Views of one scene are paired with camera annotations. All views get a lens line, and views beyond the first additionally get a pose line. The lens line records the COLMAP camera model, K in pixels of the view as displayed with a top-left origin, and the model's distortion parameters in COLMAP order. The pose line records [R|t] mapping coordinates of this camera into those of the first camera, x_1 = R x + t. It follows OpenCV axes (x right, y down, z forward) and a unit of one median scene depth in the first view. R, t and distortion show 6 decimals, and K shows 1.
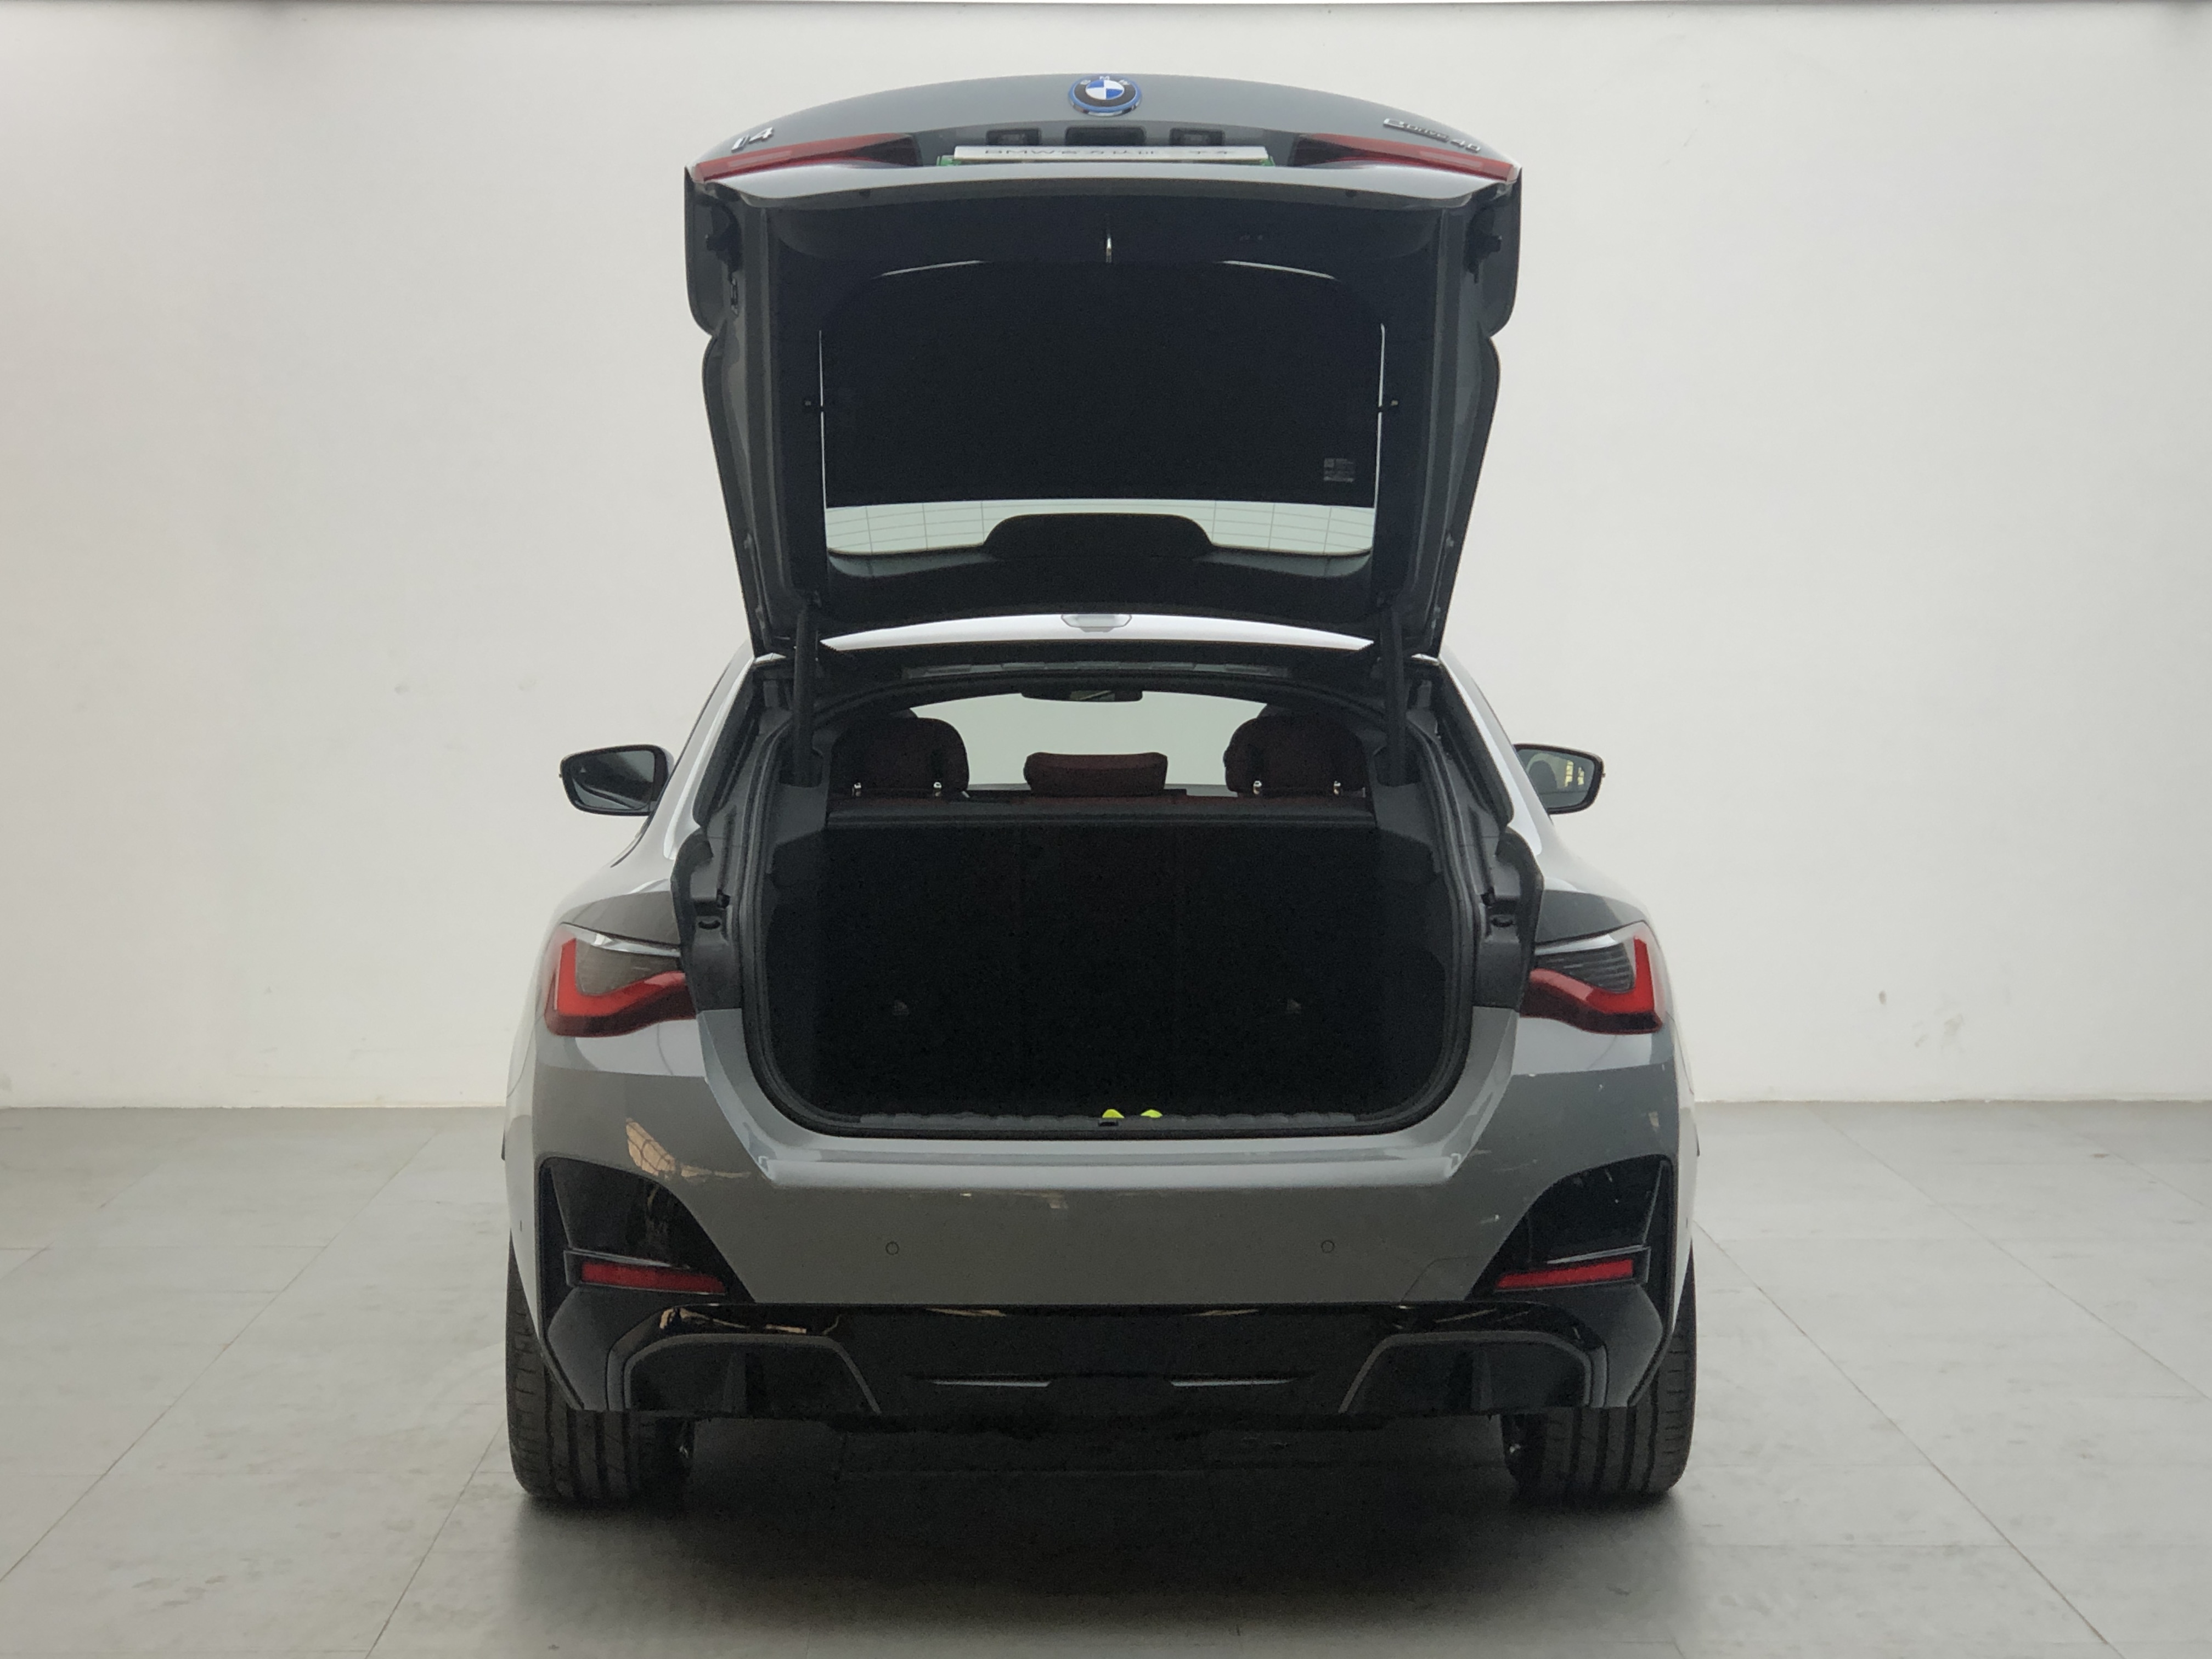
lens RADIAL K [[4647.5, 0, 1106.0], [0, 4647.5, 829.5], [0, 0, 1]] dist [0.019512, 0.264797]
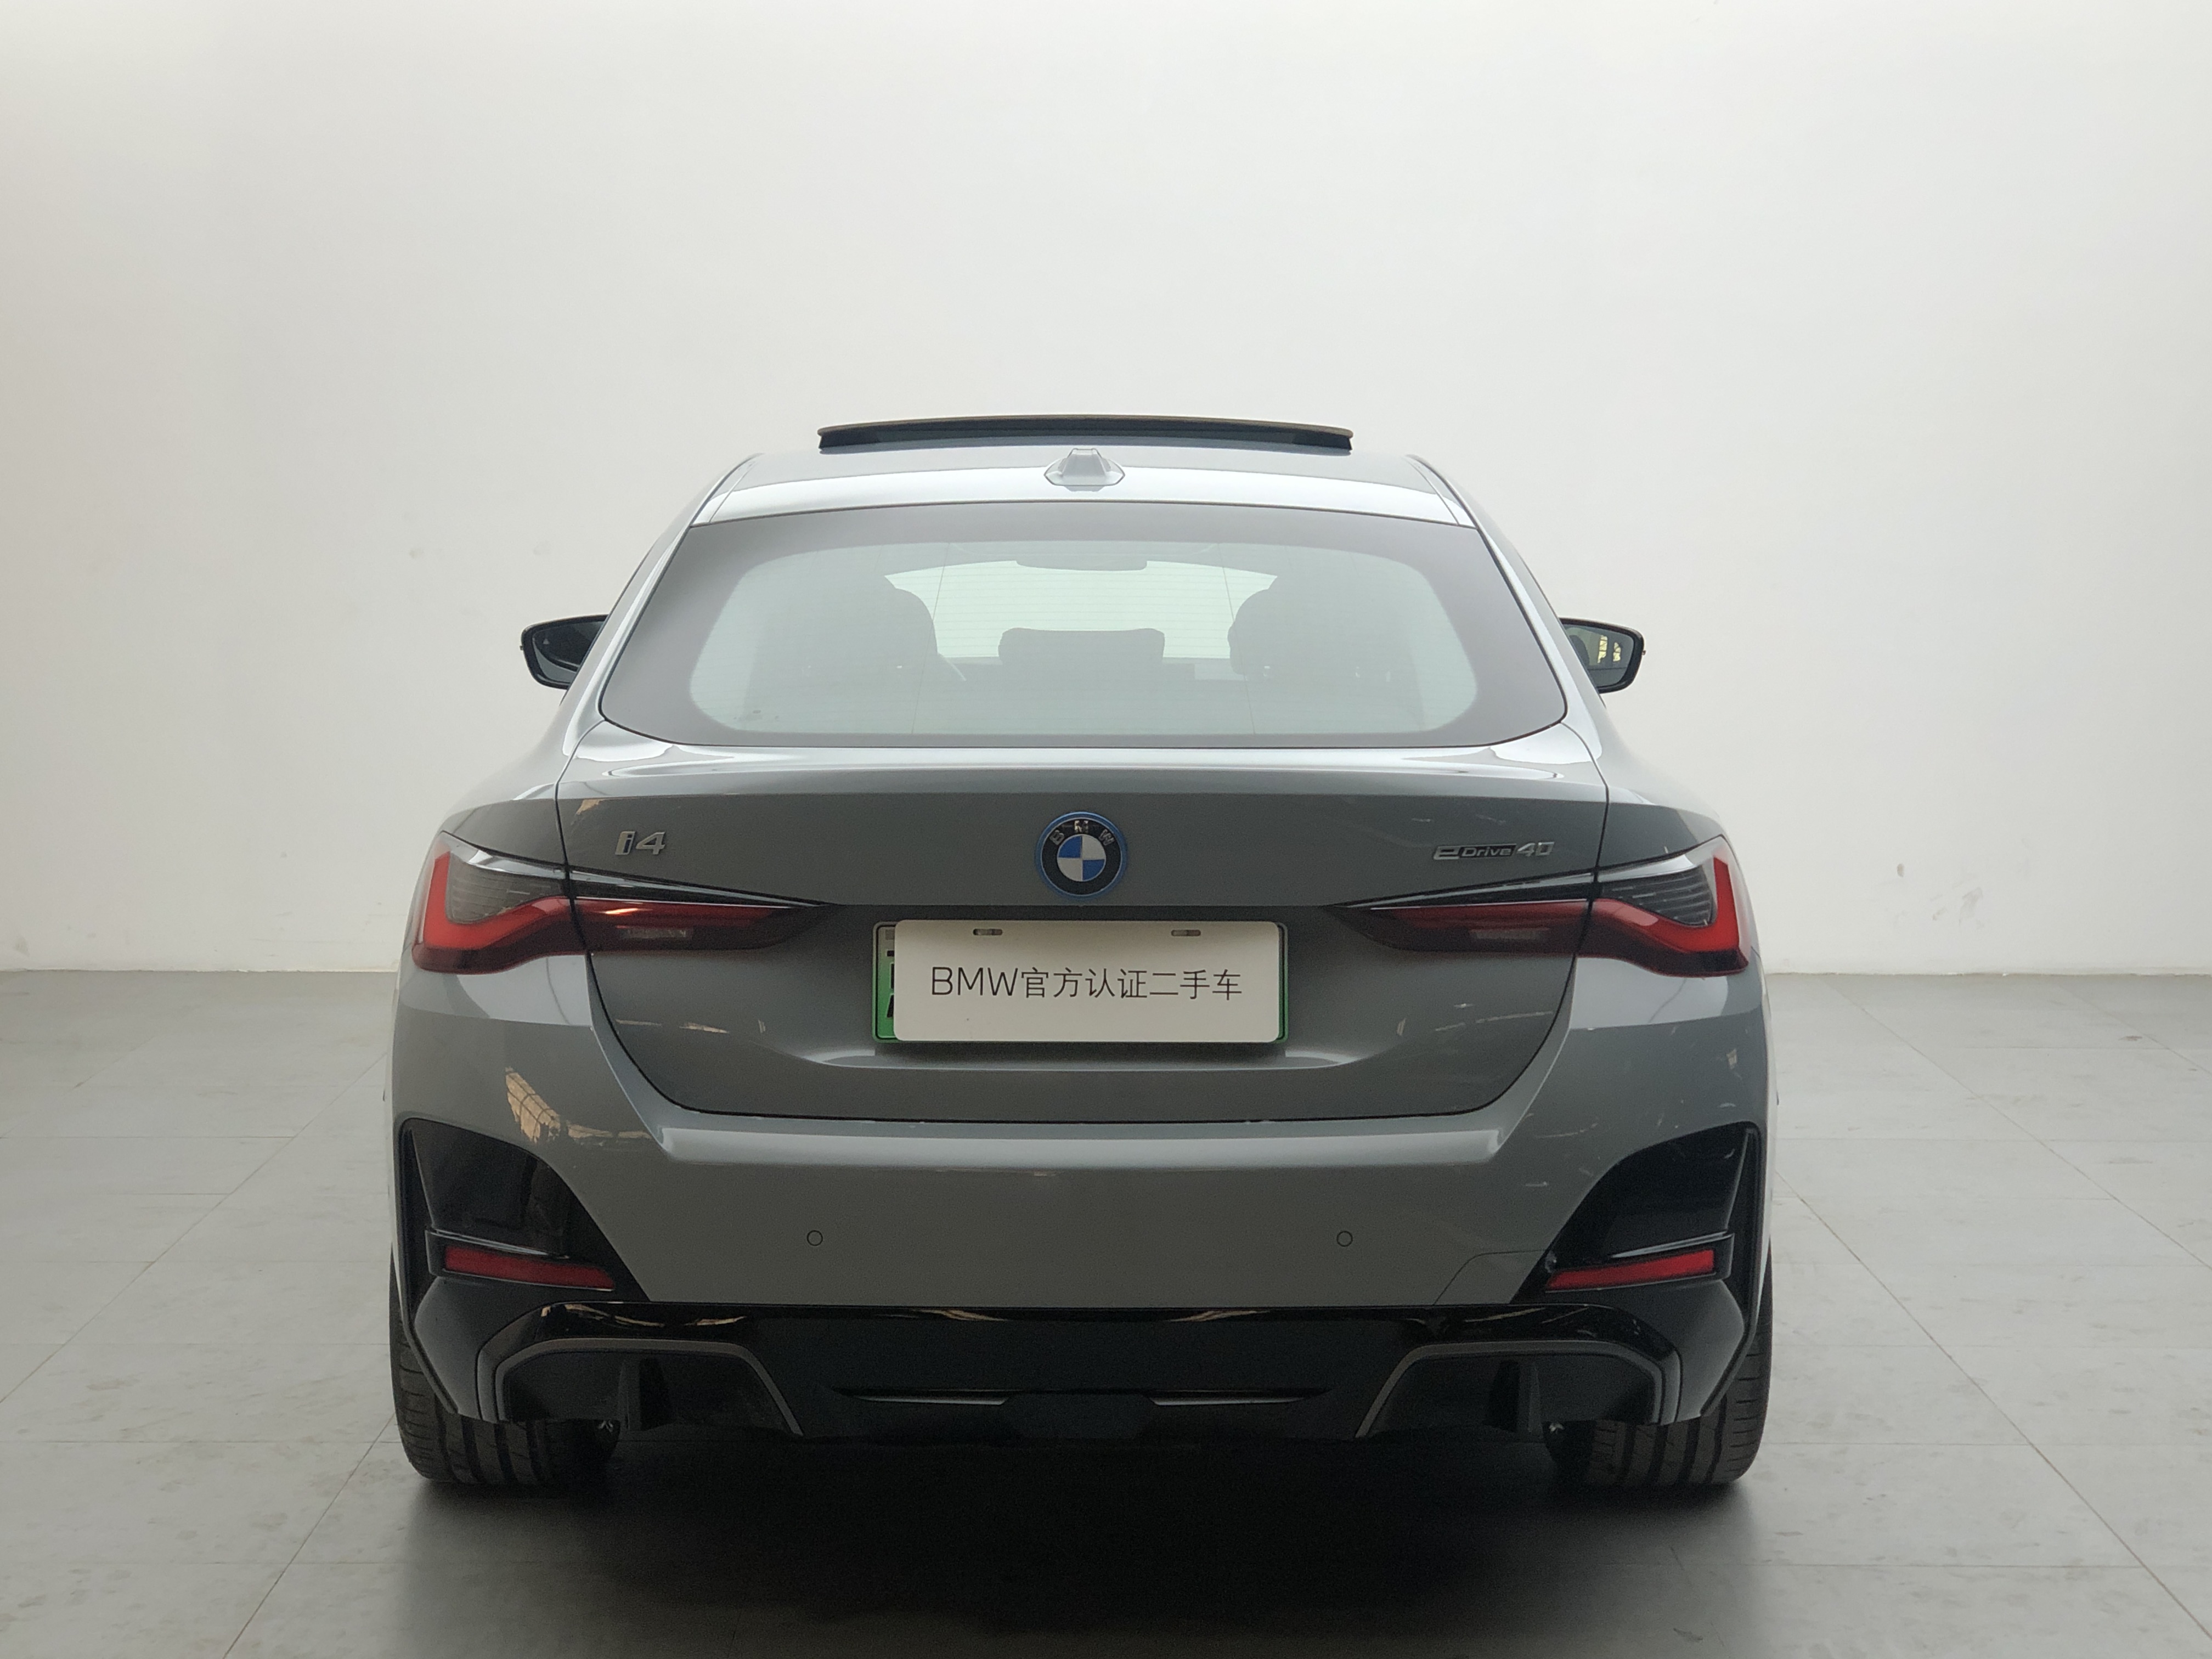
lens RADIAL K [[4275.4, 0, 1106.0], [0, 4275.4, 829.5], [0, 0, 1]] dist [0.040405, 0.250120]
pose [[0.999962, 0.004756, -0.007265, 0.009995], [-0.004509, 0.999425, 0.033613, -0.007154], [0.007421, -0.033579, 0.999409, 0.231133]]
